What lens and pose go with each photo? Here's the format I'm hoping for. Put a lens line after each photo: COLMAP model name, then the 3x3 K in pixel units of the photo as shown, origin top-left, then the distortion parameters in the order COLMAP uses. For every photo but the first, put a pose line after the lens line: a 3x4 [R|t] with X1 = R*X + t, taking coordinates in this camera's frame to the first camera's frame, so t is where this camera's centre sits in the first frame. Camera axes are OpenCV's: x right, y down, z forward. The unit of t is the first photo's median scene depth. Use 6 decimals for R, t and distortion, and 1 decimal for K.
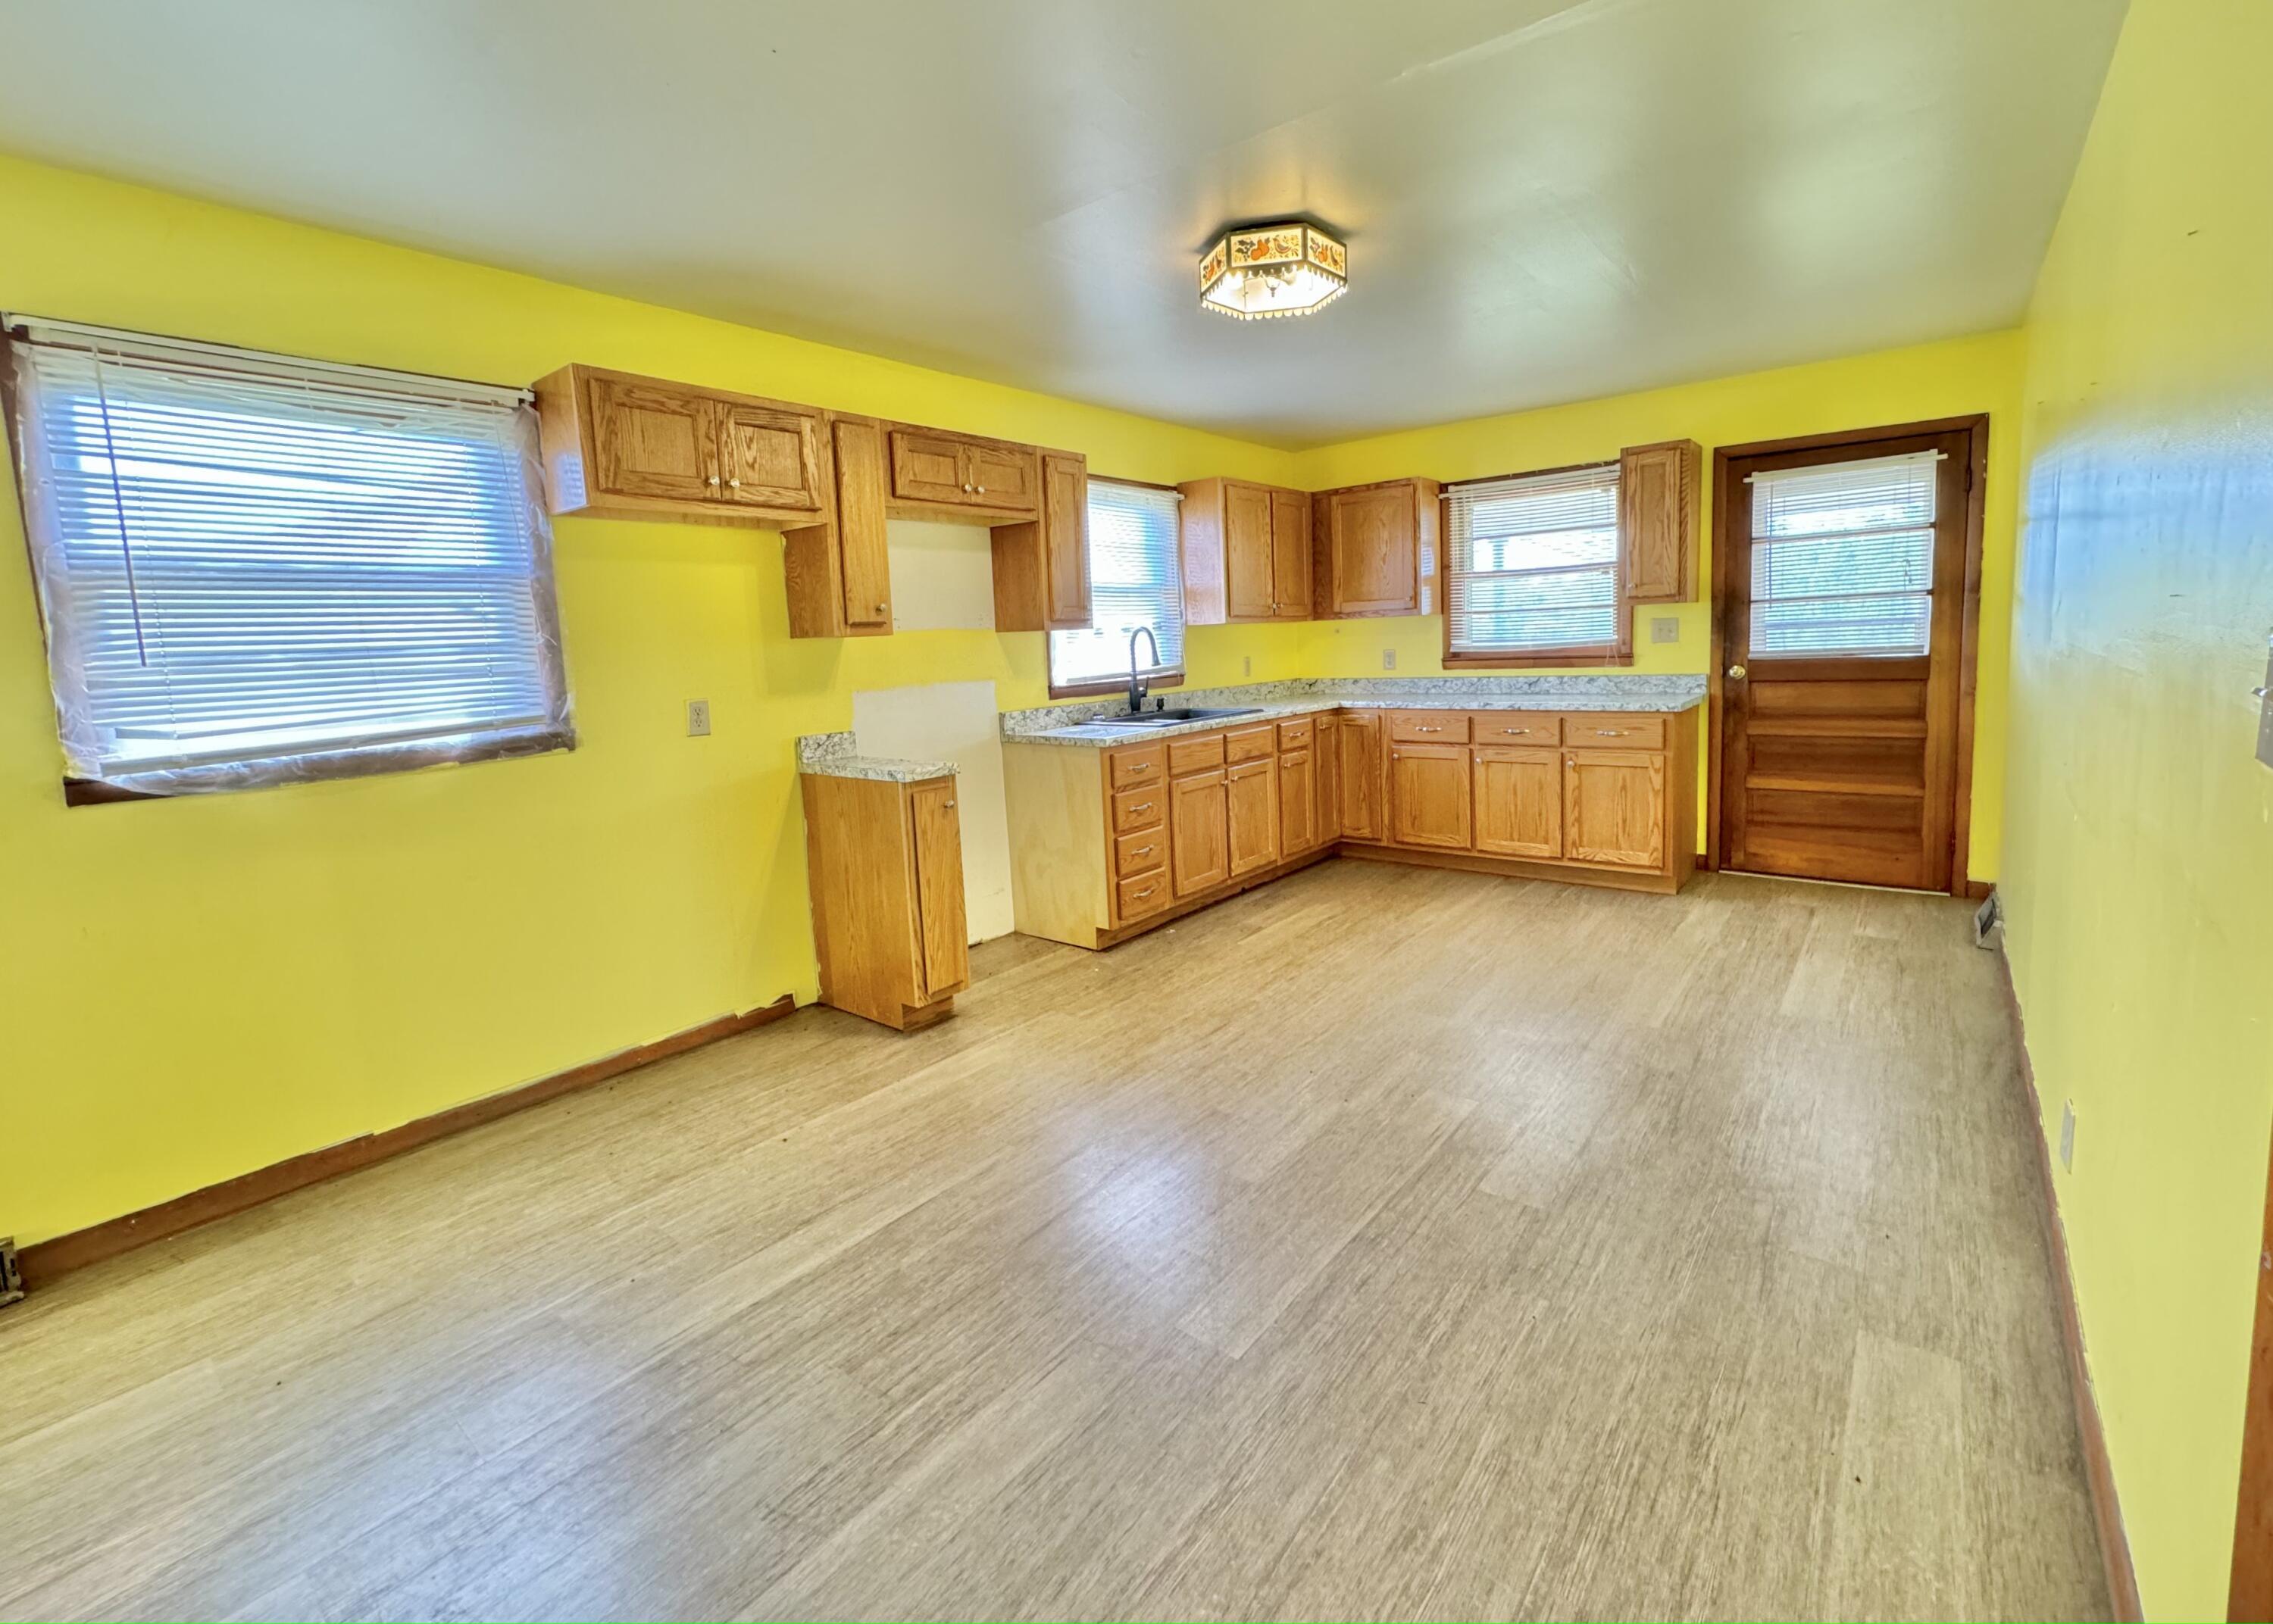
lens RADIAL K [[998.4, 0, 1137.3], [0, 998.4, 766.1], [0, 0, 1]] dist [-0.002705, -0.000203]
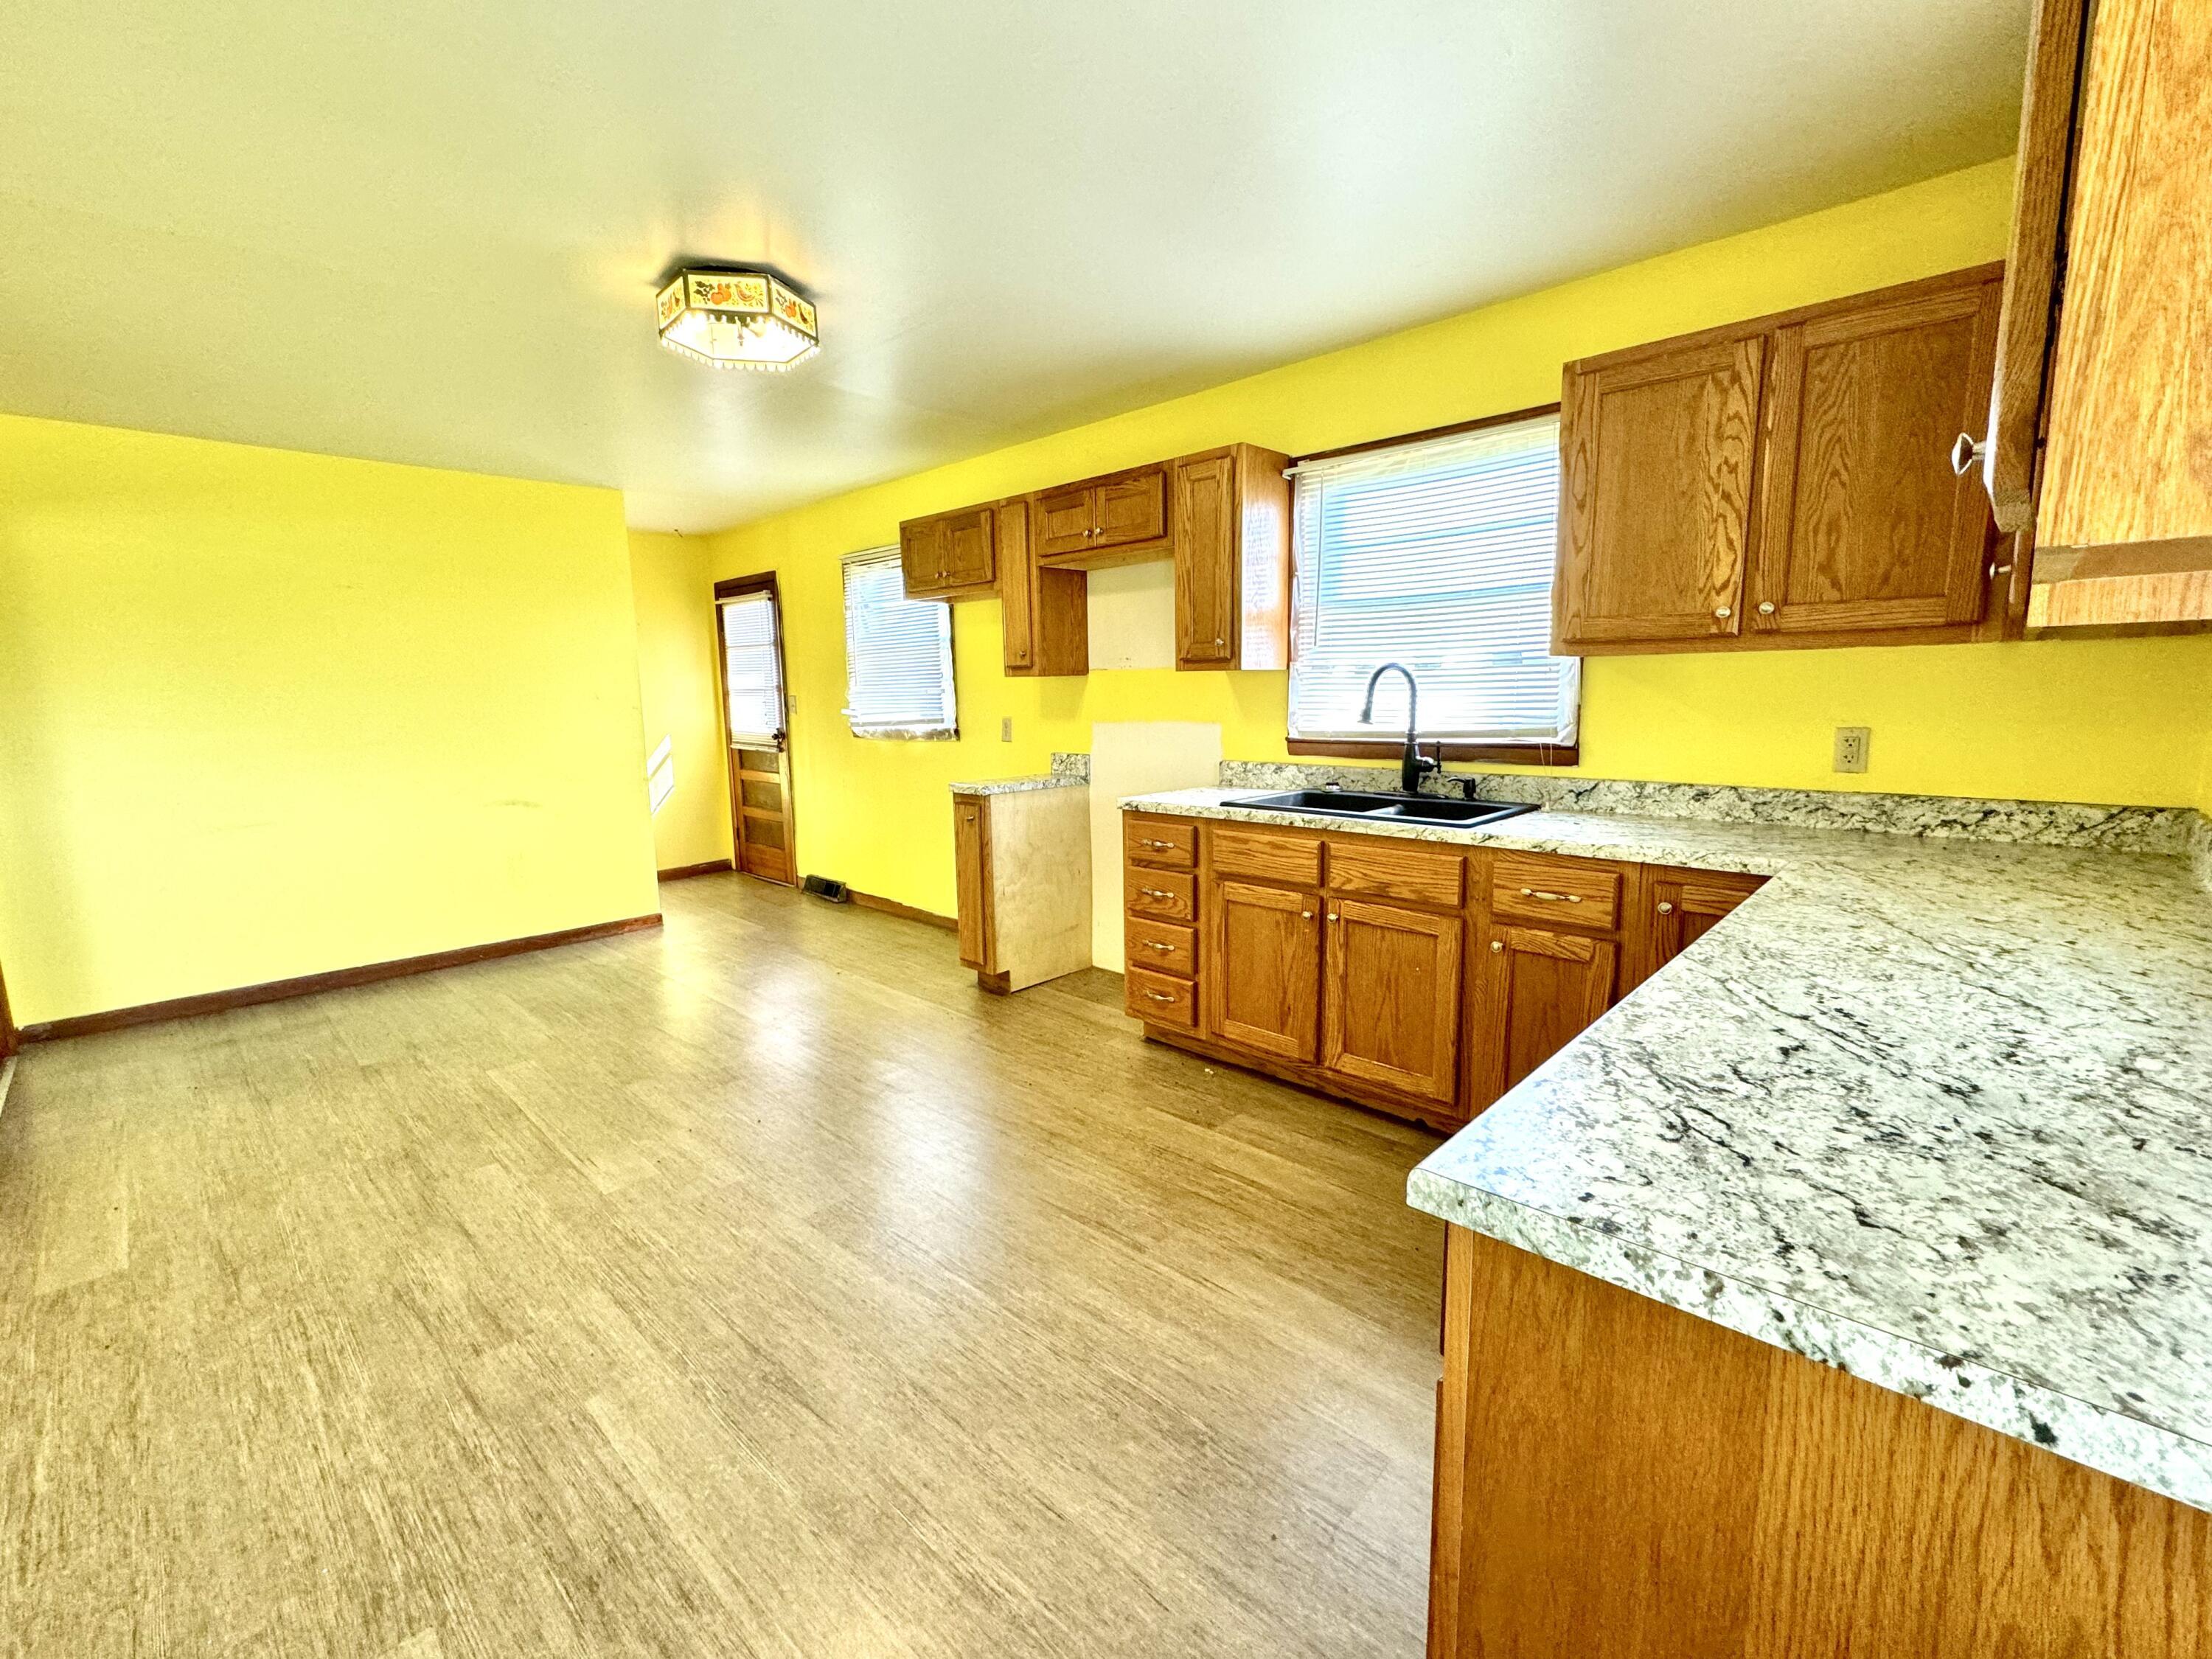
lens RADIAL K [[936.3, 0, 1106.0], [0, 936.3, 829.5], [0, 0, 1]] dist [0.001622, 0.000411]
pose [[-0.090936, 0.192789, -0.977018, 0.868454], [-0.104654, 0.973800, 0.201895, -0.185676], [0.990342, 0.120608, -0.068377, 1.168404]]
